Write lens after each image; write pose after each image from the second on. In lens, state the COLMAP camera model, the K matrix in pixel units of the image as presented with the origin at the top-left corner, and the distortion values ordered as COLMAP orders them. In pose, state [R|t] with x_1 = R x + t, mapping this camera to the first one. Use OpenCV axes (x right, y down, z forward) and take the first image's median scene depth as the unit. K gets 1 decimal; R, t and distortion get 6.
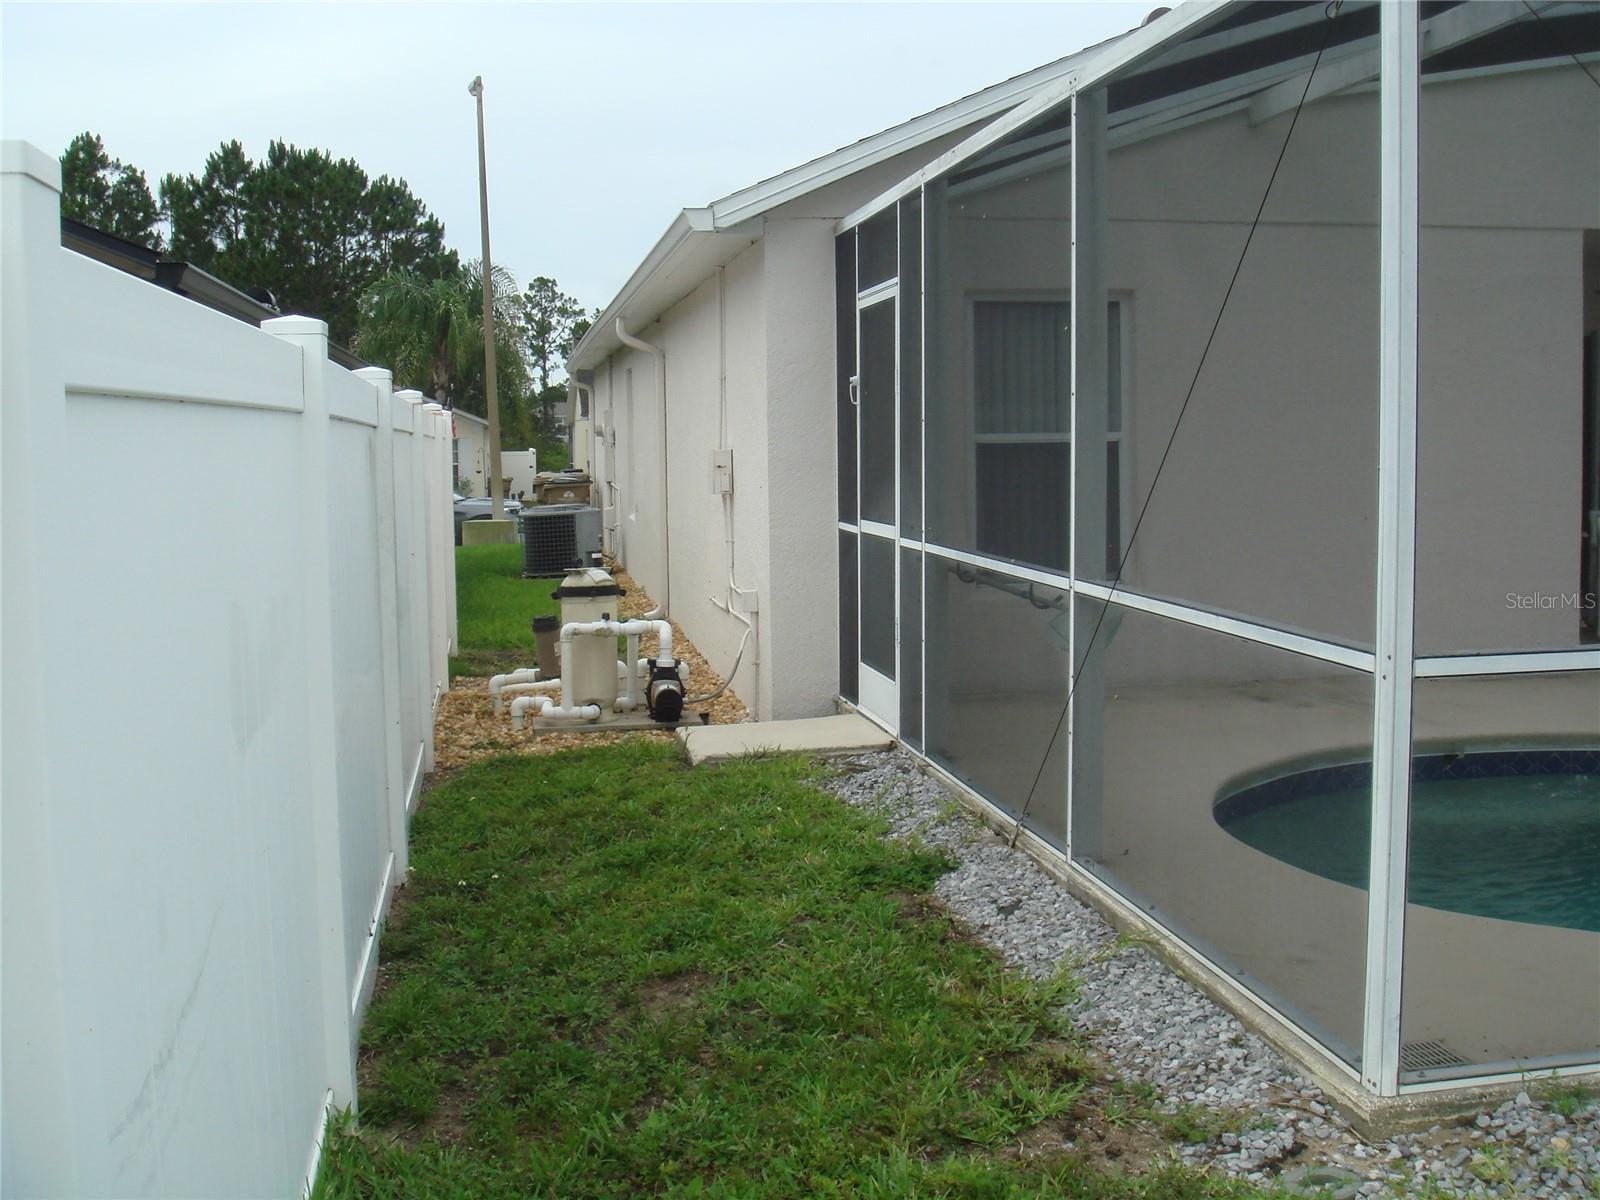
lens RADIAL K [[1830.9, 0, 800.0], [0, 1830.9, 600.0], [0, 0, 1]] dist [-0.108147, -0.015890]
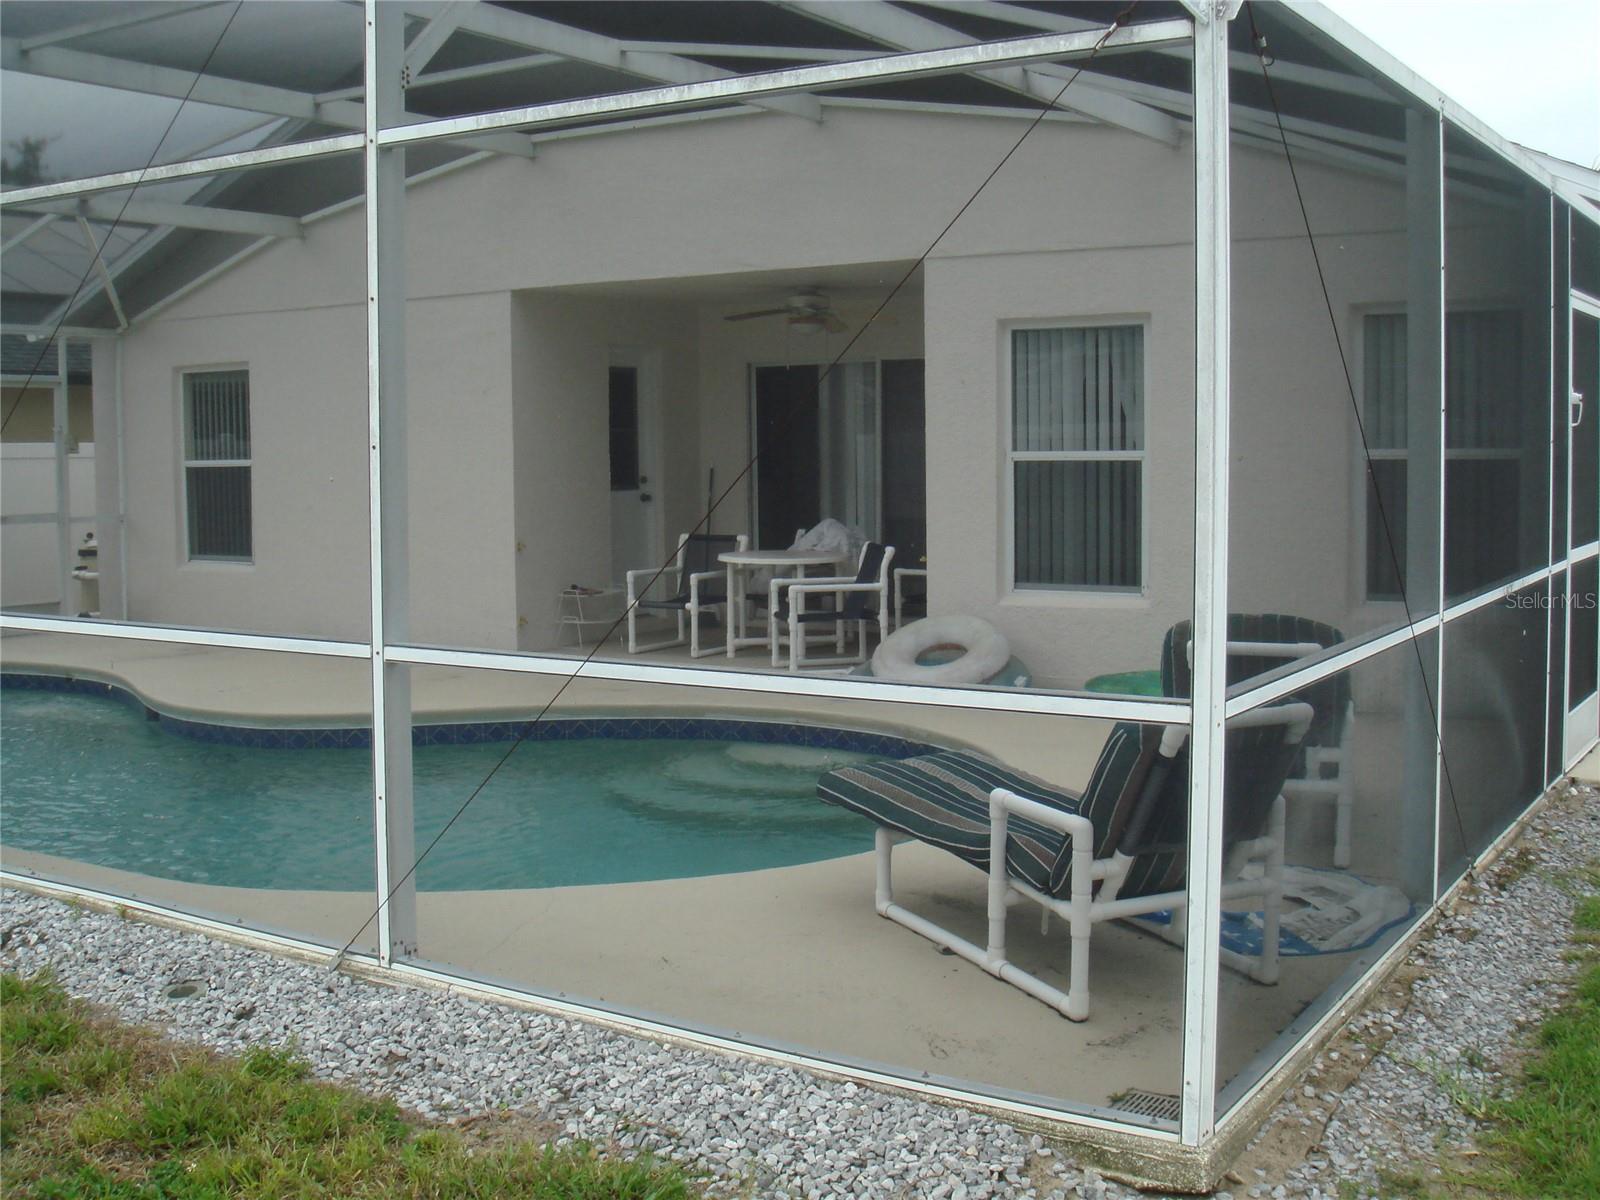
lens RADIAL K [[1745.2, 0, 800.0], [0, 1745.2, 600.0], [0, 0, 1]] dist [-0.016992, -0.011346]
pose [[0.748457, 0.061145, -0.660359, 0.816095], [-0.059059, 0.997930, 0.025464, -0.023998], [0.660548, 0.019942, 0.750519, 0.145077]]
